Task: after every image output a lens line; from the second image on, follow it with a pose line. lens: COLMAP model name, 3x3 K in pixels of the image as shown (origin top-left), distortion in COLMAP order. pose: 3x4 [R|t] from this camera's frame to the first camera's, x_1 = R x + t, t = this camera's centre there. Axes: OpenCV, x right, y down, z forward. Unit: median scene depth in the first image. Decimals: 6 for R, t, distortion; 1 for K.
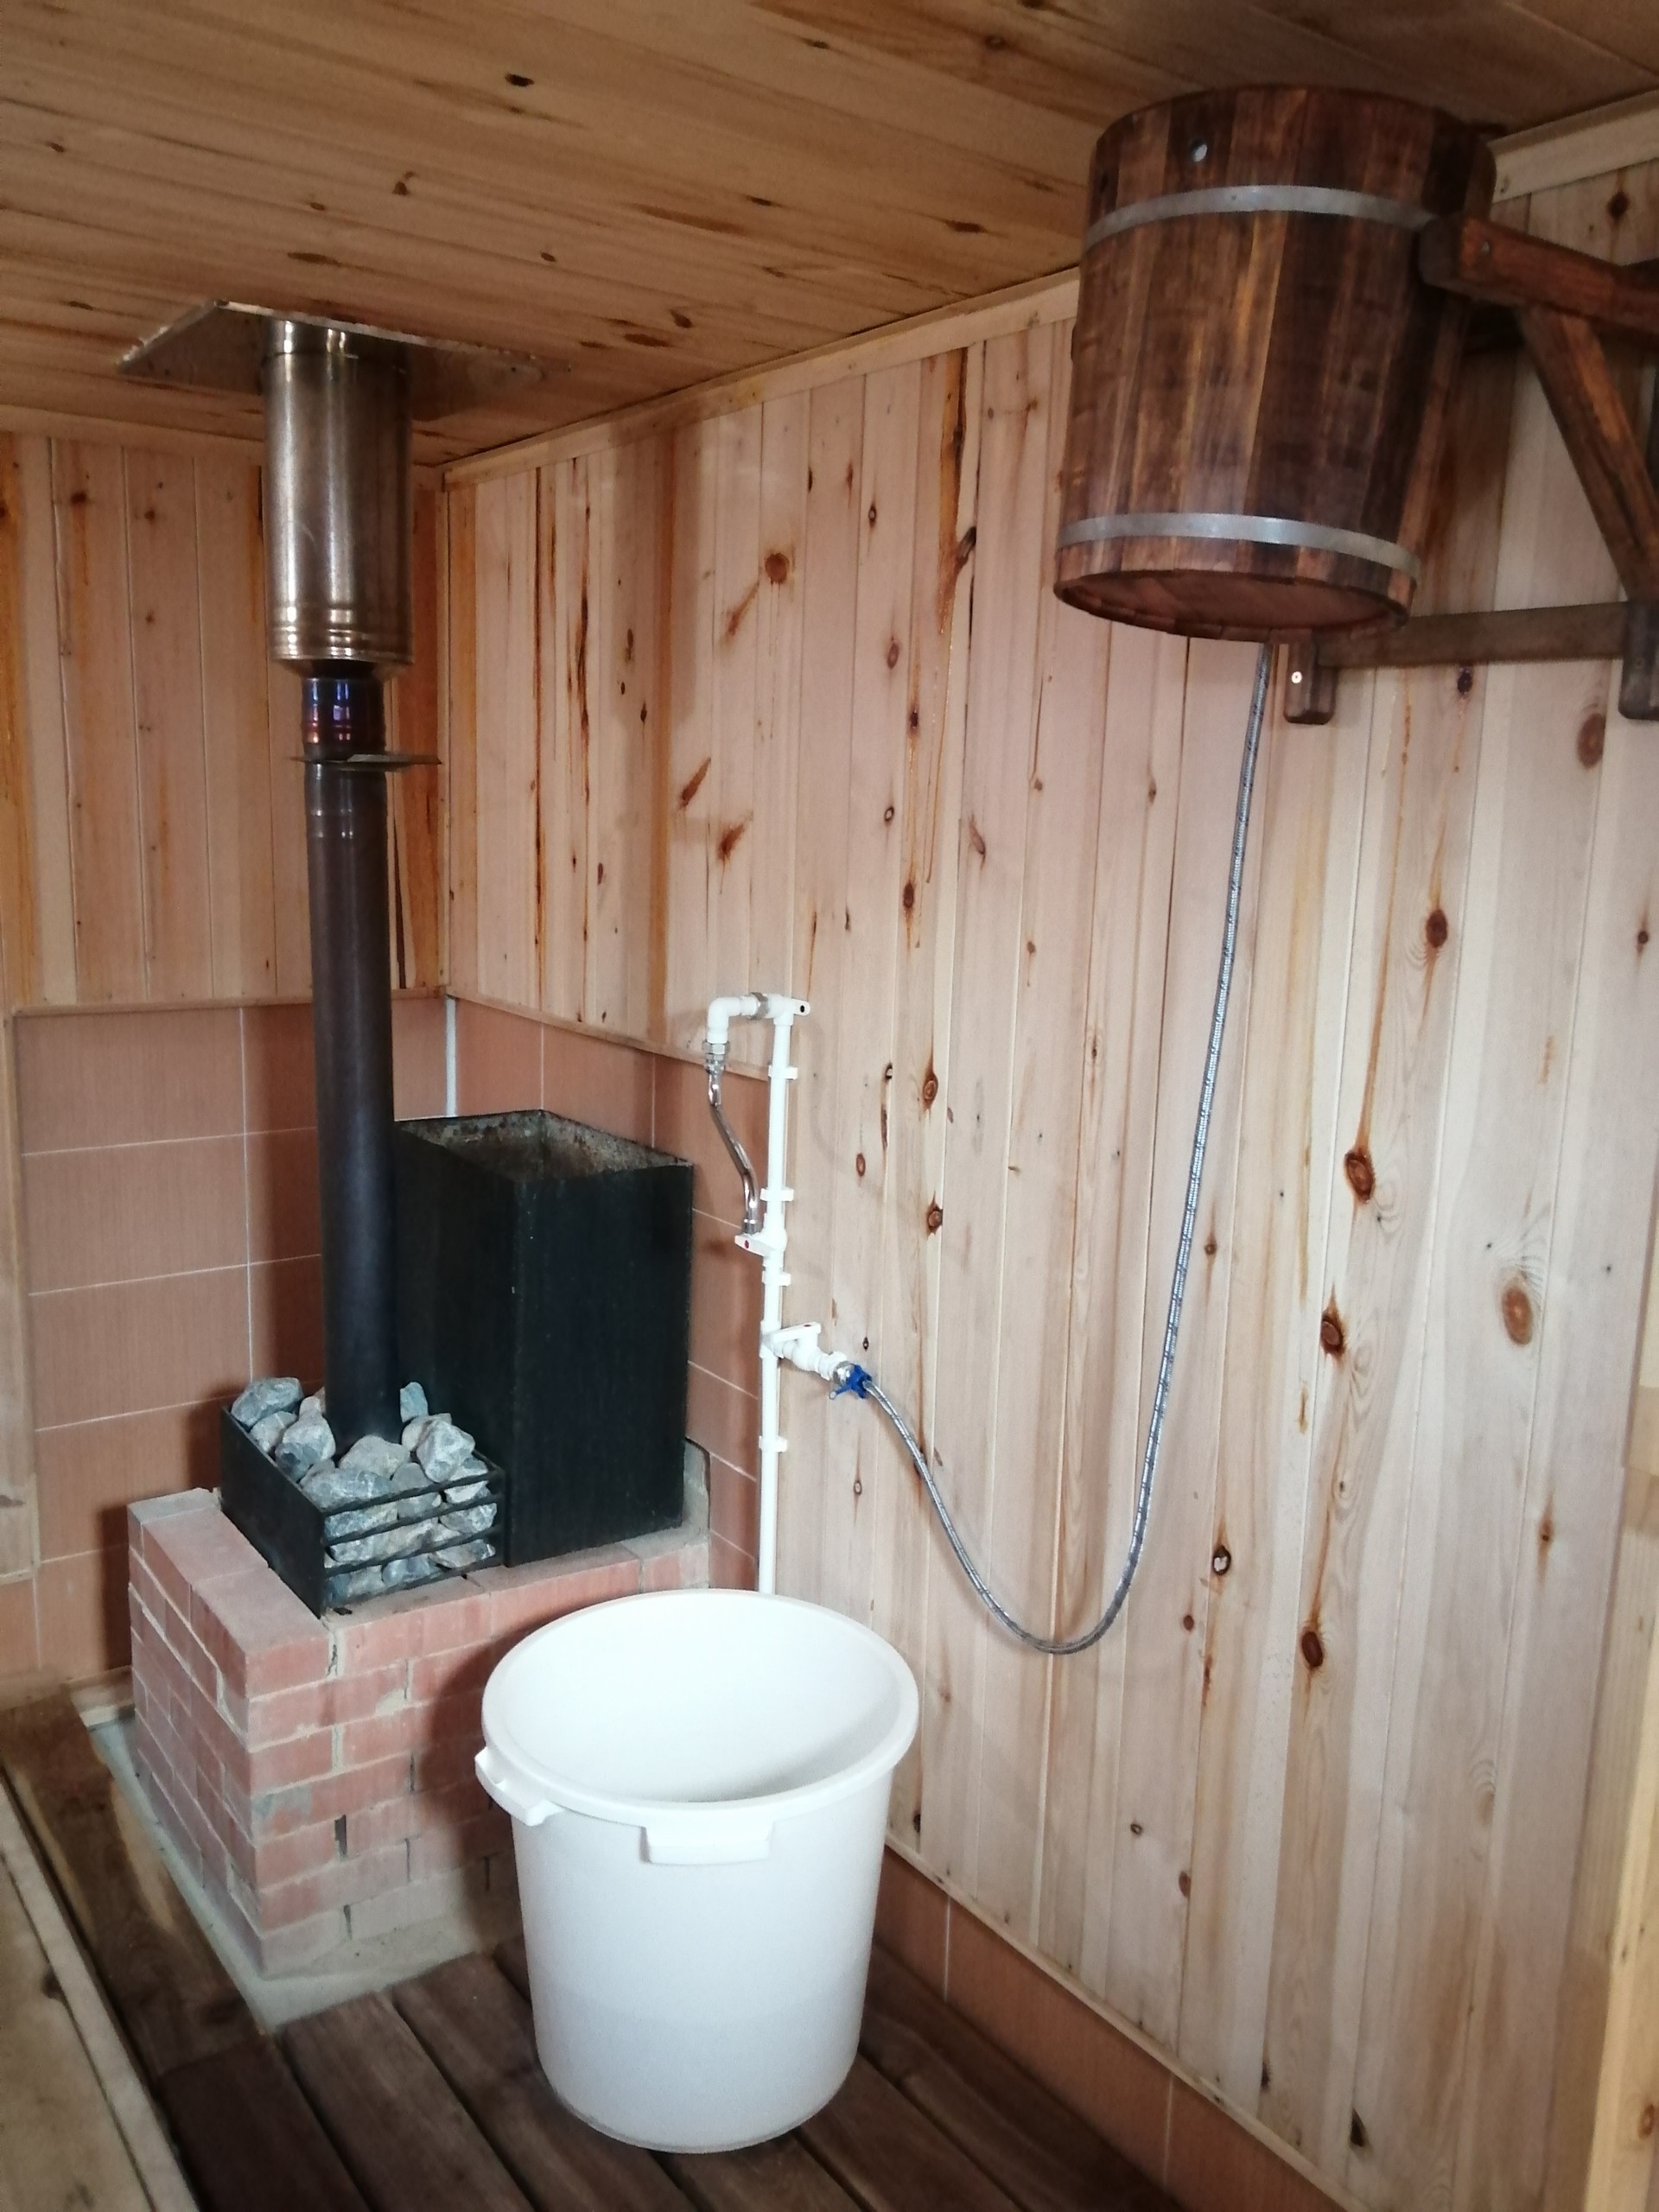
lens RADIAL K [[1738.9, 0, 829.5], [0, 1738.9, 1106.0], [0, 0, 1]] dist [-0.006073, -0.003312]
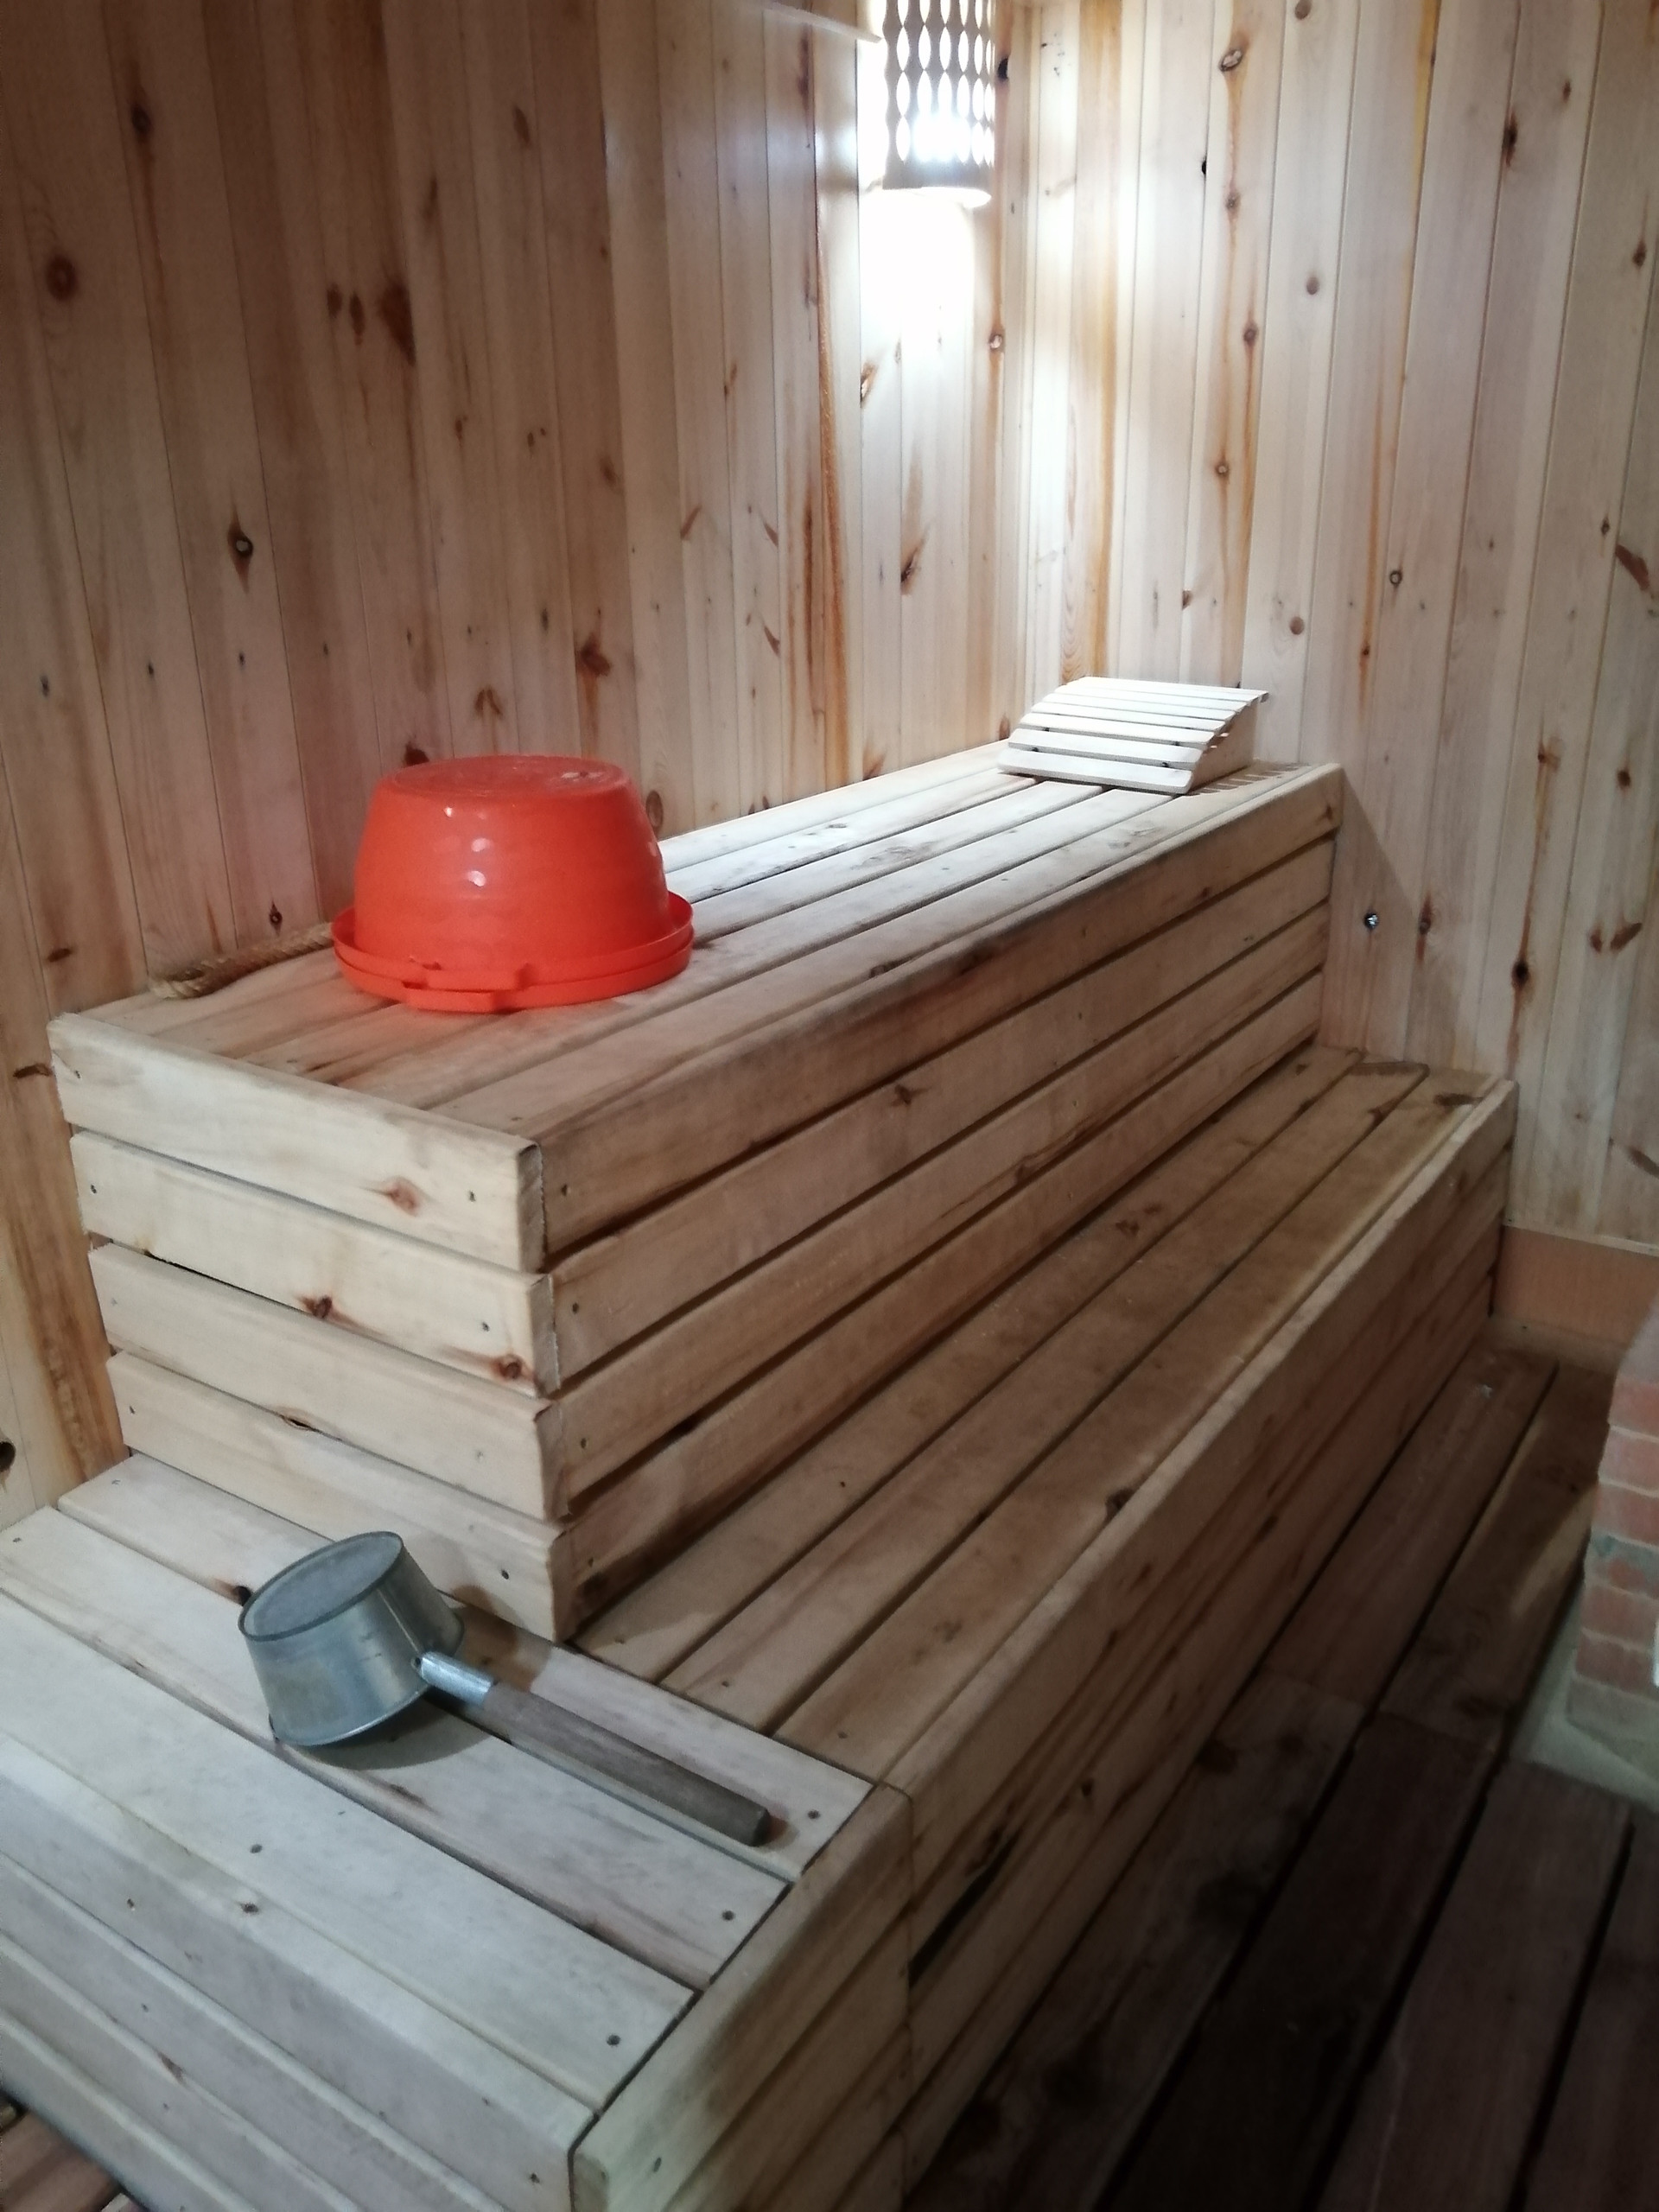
lens RADIAL K [[1738.9, 0, 829.5], [0, 1738.9, 1106.0], [0, 0, 1]] dist [-0.006073, -0.003312]
pose [[0.343423, 0.295053, -0.891630, 0.270561], [-0.140945, 0.954810, 0.261673, 0.012667], [0.928545, 0.035806, 0.369490, 0.305253]]
